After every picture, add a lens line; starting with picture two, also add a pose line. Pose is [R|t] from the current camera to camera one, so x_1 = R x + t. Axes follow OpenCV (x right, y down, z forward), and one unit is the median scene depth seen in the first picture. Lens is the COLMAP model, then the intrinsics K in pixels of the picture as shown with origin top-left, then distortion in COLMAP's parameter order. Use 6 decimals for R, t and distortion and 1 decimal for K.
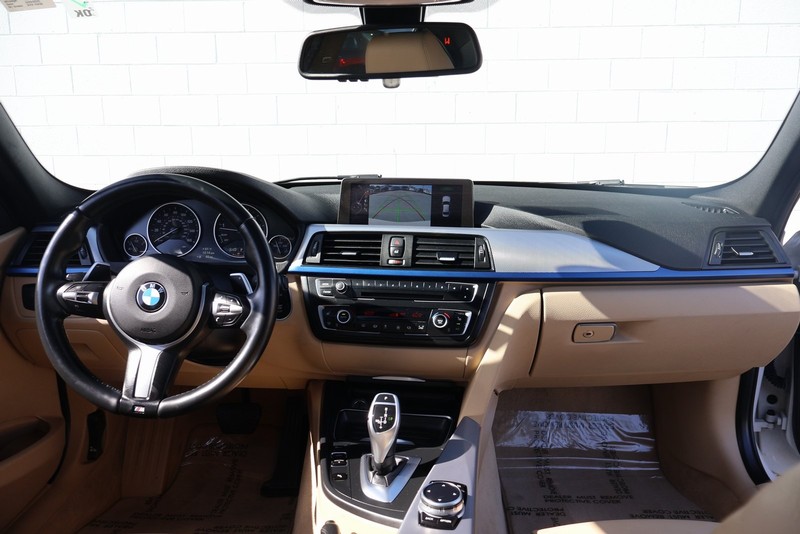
lens RADIAL K [[666.2, 0, 400.0], [0, 666.2, 267.0], [0, 0, 1]] dist [0.004939, -0.009498]
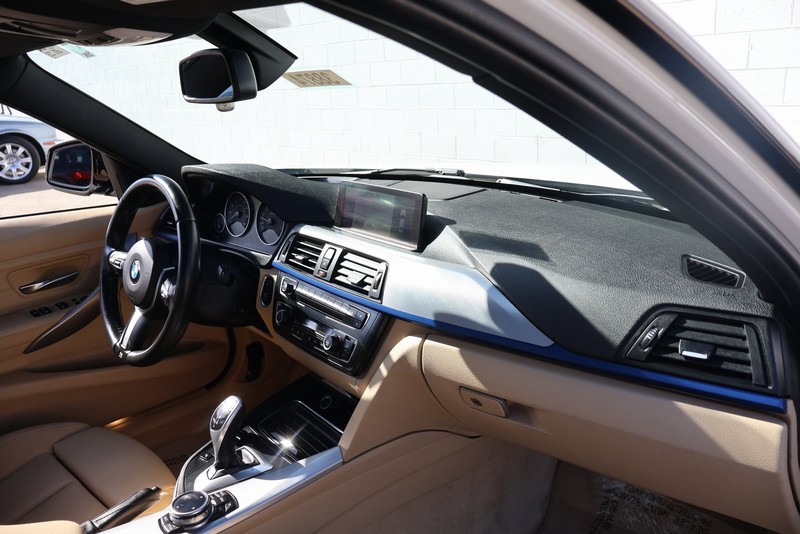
lens RADIAL K [[666.2, 0, 400.0], [0, 666.2, 267.0], [0, 0, 1]] dist [0.004939, -0.009498]
pose [[0.726940, 0.163210, -0.667024, 0.746068], [-0.099244, 0.986117, 0.133129, -0.163258], [0.679492, -0.030579, 0.733045, 0.354445]]
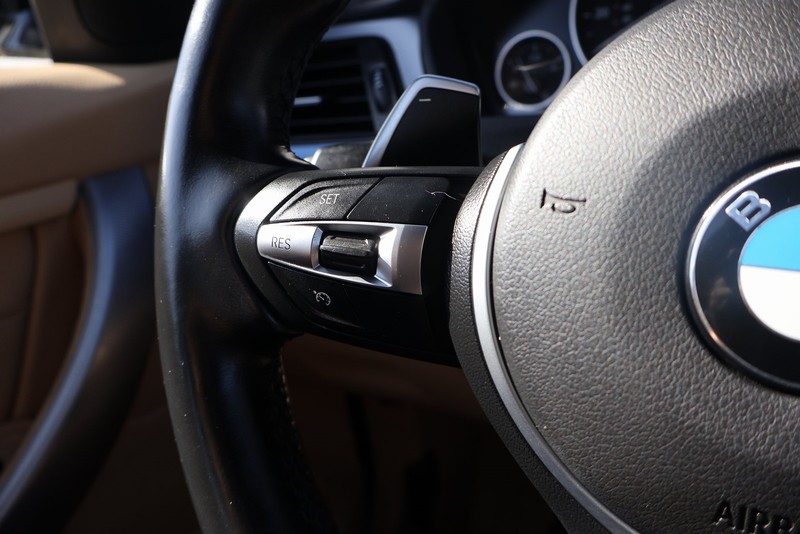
lens RADIAL K [[666.2, 0, 400.0], [0, 666.2, 267.0], [0, 0, 1]] dist [0.004939, -0.009498]
pose [[0.897638, 0.051865, -0.437670, -0.340725], [0.000551, 0.992919, 0.118792, 0.024847], [0.440732, -0.106874, 0.891254, 0.748686]]
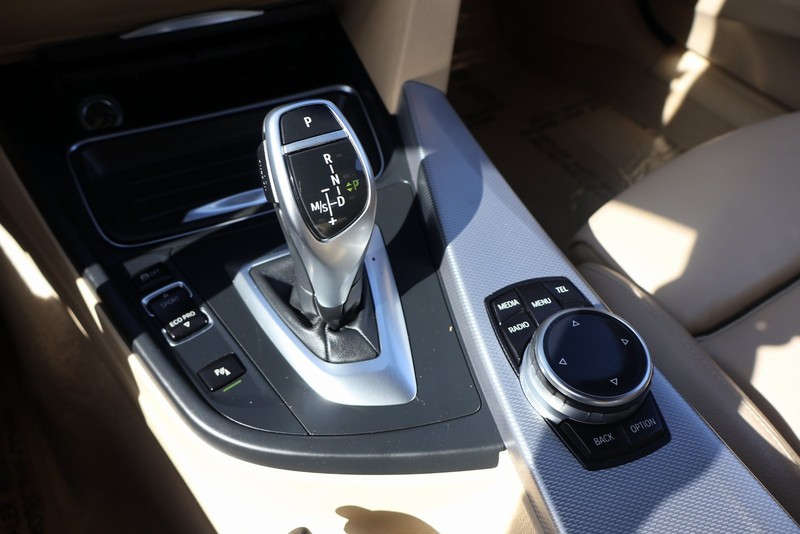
lens RADIAL K [[666.2, 0, 400.0], [0, 666.2, 267.0], [0, 0, 1]] dist [0.004939, -0.009498]
pose [[0.832553, -0.384580, 0.398689, -0.114010], [0.077427, 0.793452, 0.603688, 0.062761], [-0.548507, -0.471734, 0.690367, 0.647609]]
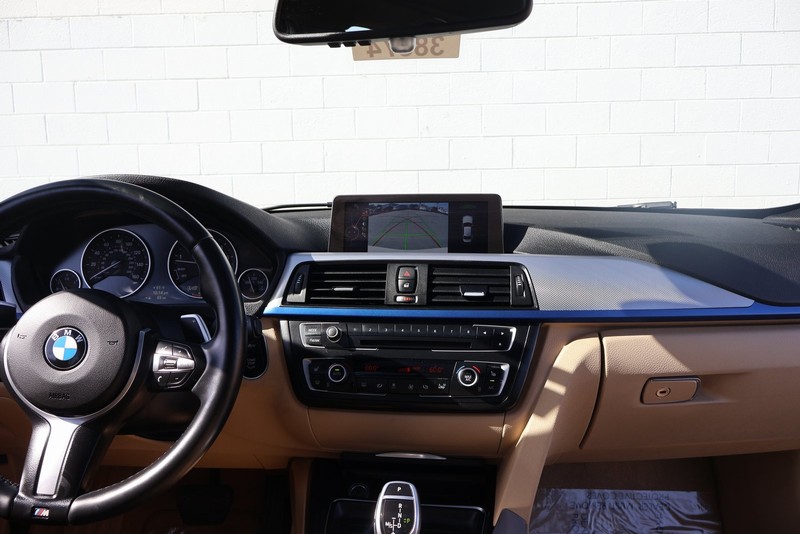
lens RADIAL K [[666.2, 0, 400.0], [0, 666.2, 267.0], [0, 0, 1]] dist [0.004939, -0.009498]
pose [[0.999770, -0.011657, 0.018009, -0.026395], [0.013210, 0.995976, -0.088642, 0.023255], [-0.016903, 0.088860, 0.995901, 0.247542]]
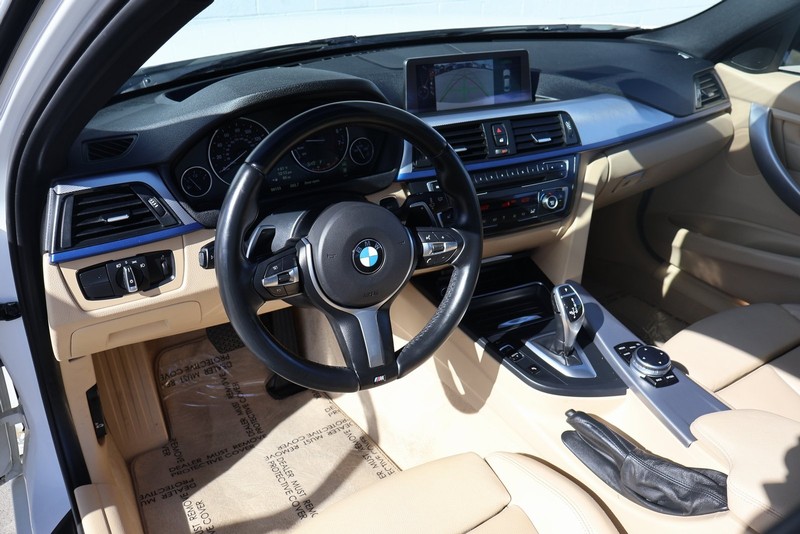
lens RADIAL K [[666.2, 0, 400.0], [0, 666.2, 267.0], [0, 0, 1]] dist [0.004939, -0.009498]
pose [[0.828391, -0.260999, 0.495629, -0.668223], [0.088837, 0.934831, 0.343801, -0.201201], [-0.553061, -0.240771, 0.797592, 0.262724]]
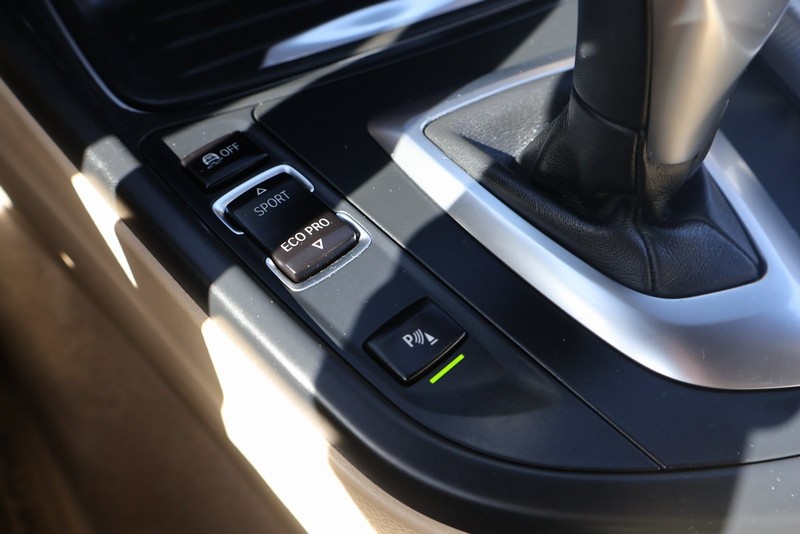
lens RADIAL K [[716.1, 0, 400.0], [0, 716.1, 267.0], [0, 0, 1]] dist [0.007579, 0.005360]
pose [[0.805980, -0.473075, 0.355803, -0.125829], [0.165802, 0.757437, 0.631505, 0.174350], [-0.568248, -0.449988, 0.688916, 0.787252]]
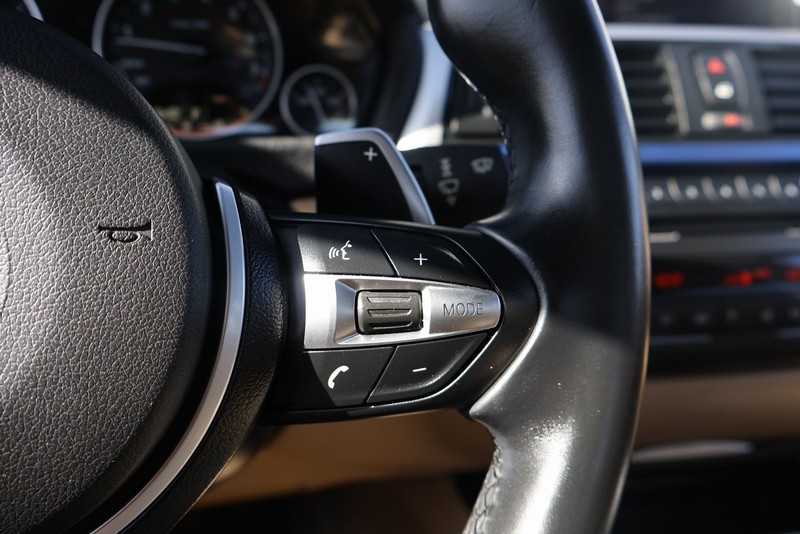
lens RADIAL K [[666.2, 0, 400.0], [0, 666.2, 267.0], [0, 0, 1]] dist [0.004939, -0.009498]
pose [[0.950255, -0.073300, 0.302724, -0.271318], [0.059464, 0.996731, 0.054685, 0.037902], [-0.305743, -0.033963, 0.951508, 0.736896]]
